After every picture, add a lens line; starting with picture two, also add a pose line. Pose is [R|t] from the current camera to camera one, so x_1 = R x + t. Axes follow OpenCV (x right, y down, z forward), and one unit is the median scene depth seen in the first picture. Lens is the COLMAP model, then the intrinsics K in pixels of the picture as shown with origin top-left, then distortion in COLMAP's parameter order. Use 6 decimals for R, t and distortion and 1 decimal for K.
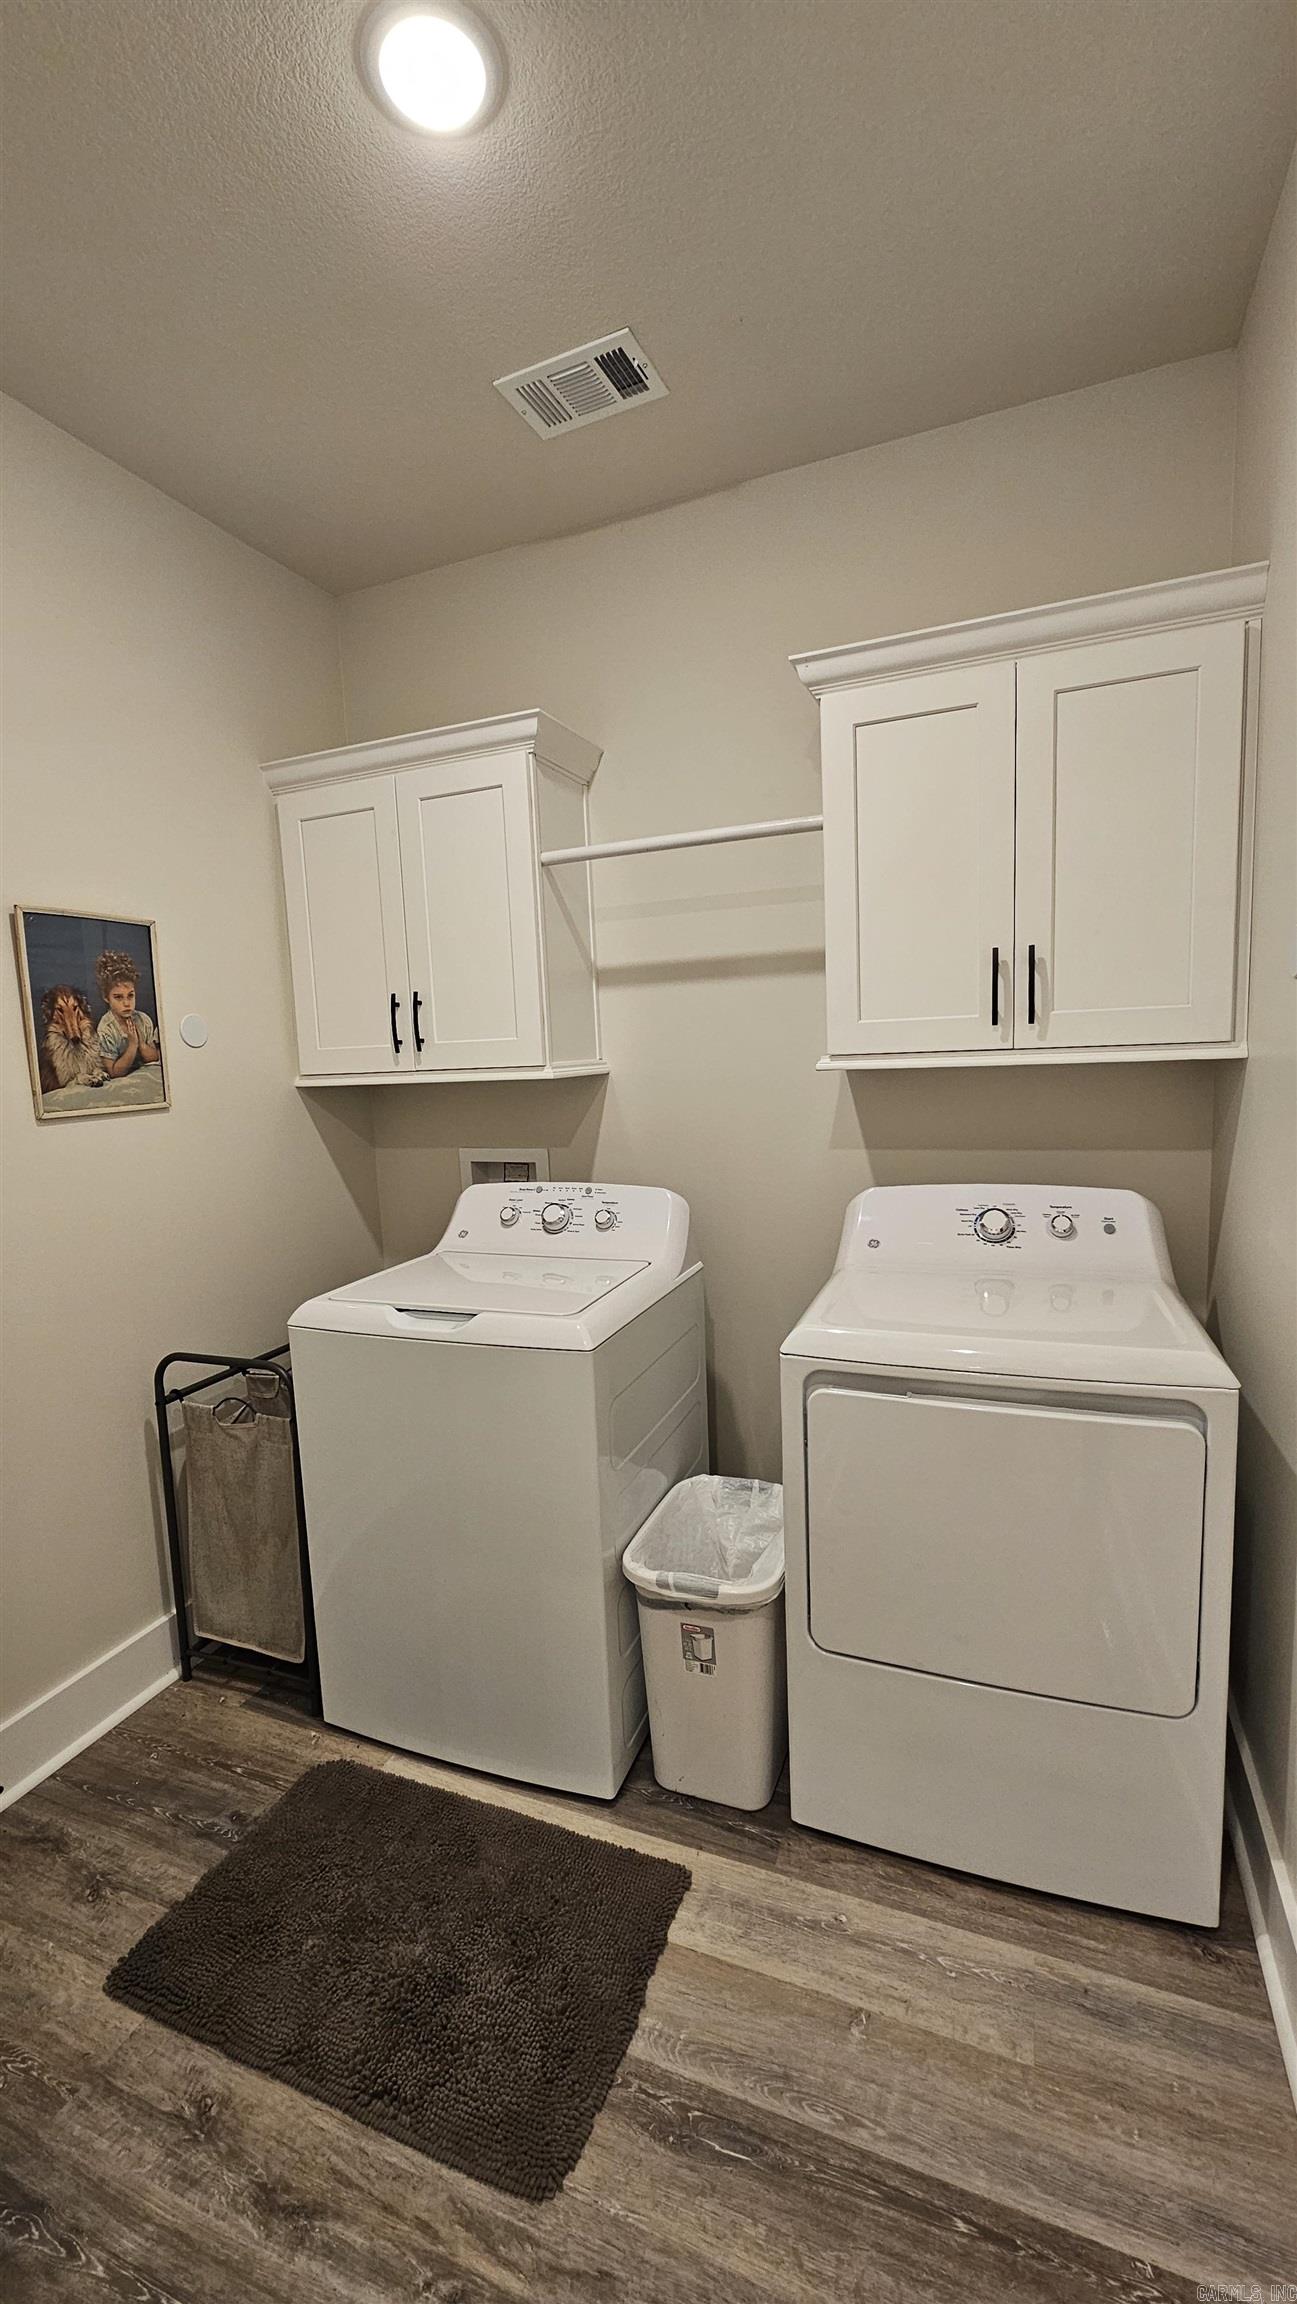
lens RADIAL K [[940.2, 0, 635.0], [0, 940.2, 1160.6], [0, 0, 1]] dist [-0.004546, 0.000821]
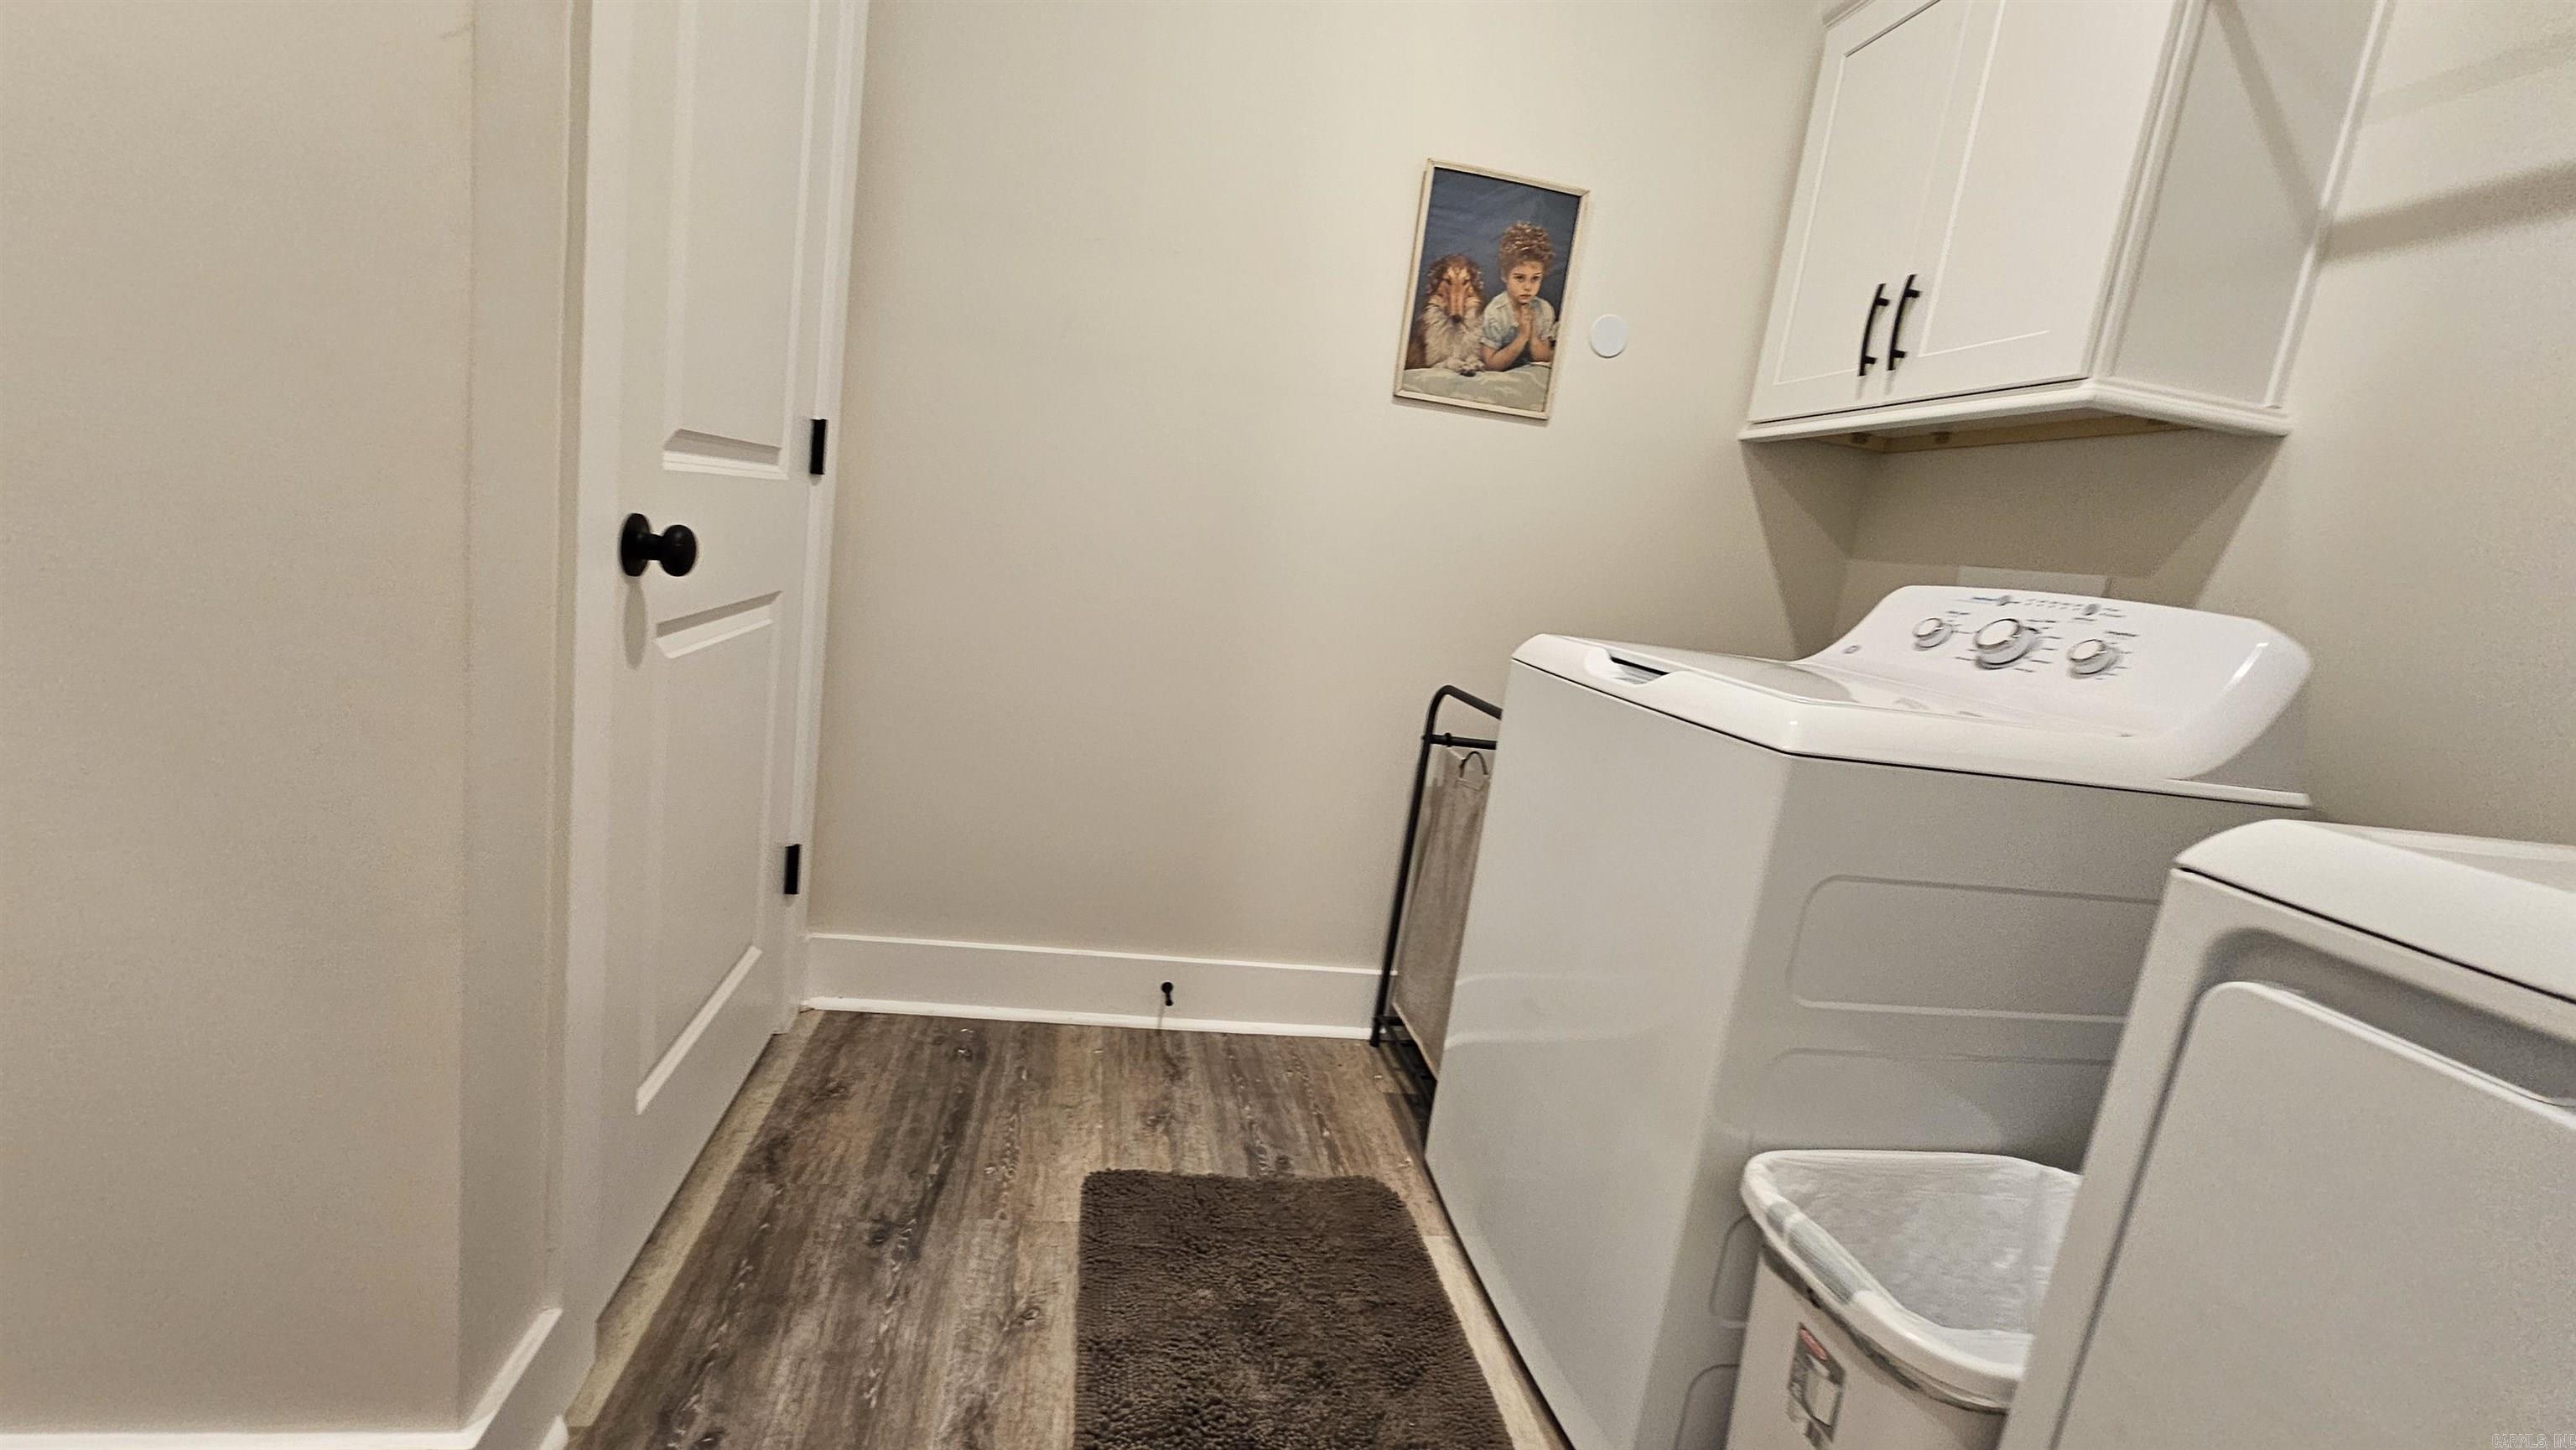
lens RADIAL K [[1051.3, 0, 1282.2], [0, 1051.3, 719.3], [0, 0, 1]] dist [-0.004546, 0.000821]
pose [[0.516469, 0.256298, -0.817050, 0.268555], [-0.255977, 0.956737, 0.138309, 0.157522], [0.817151, 0.137714, 0.559732, 0.372927]]
